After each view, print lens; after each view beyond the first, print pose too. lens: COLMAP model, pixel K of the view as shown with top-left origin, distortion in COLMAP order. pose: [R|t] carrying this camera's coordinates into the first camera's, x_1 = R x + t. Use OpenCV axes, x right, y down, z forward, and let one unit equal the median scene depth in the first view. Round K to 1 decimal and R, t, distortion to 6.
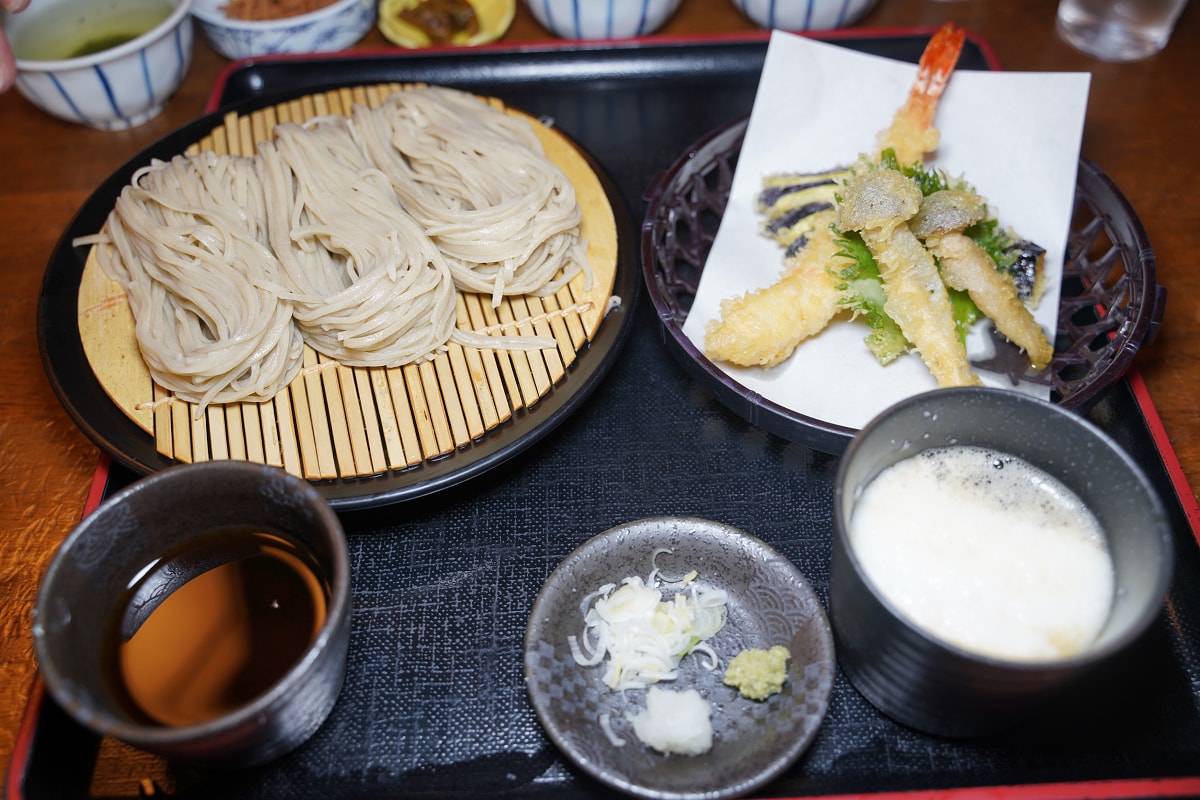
lens RADIAL K [[1114.9, 0, 602.7], [0, 1114.9, 397.0], [0, 0, 1]] dist [-0.017878, 0.000000]
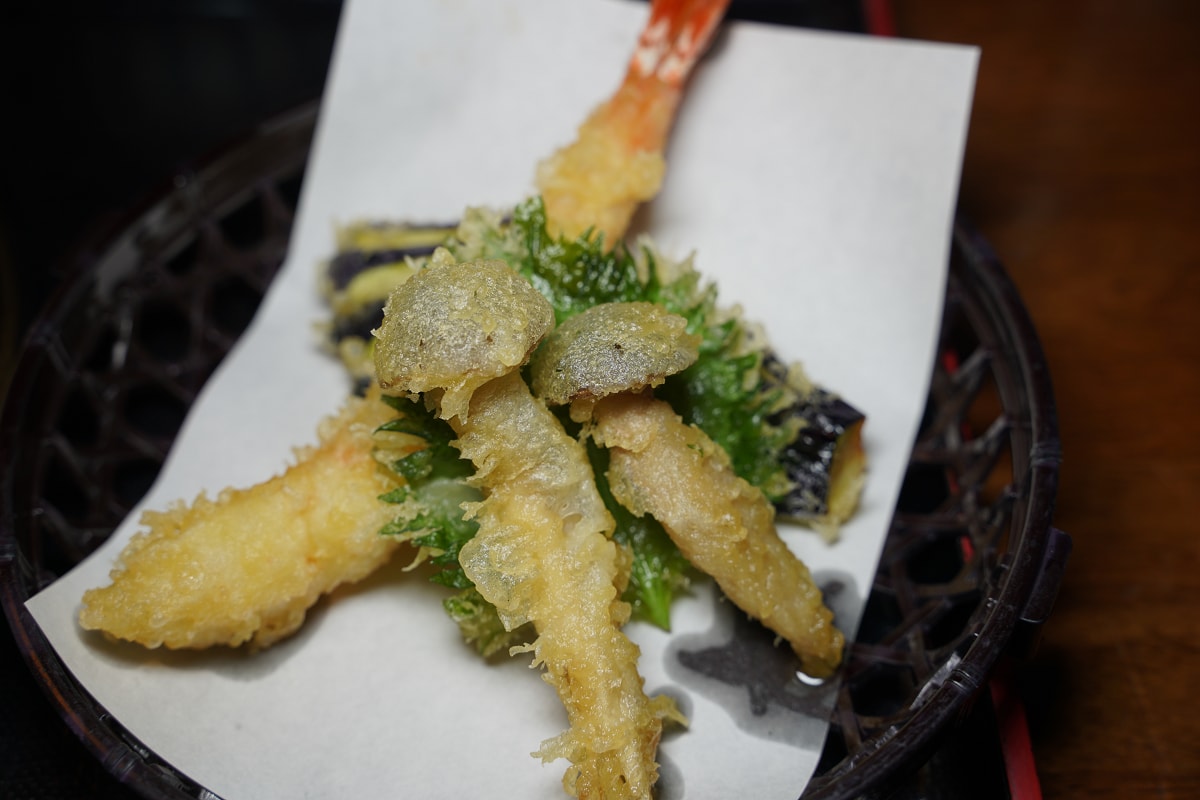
lens RADIAL K [[1626.0, 0, 598.9], [0, 1626.0, 401.9], [0, 0, 1]] dist [0.159589, 0.000000]
pose [[0.999202, 0.039426, 0.006375, 0.290832], [-0.039461, 0.999206, 0.005405, -0.143724], [-0.006157, -0.005652, 0.999965, 0.300863]]
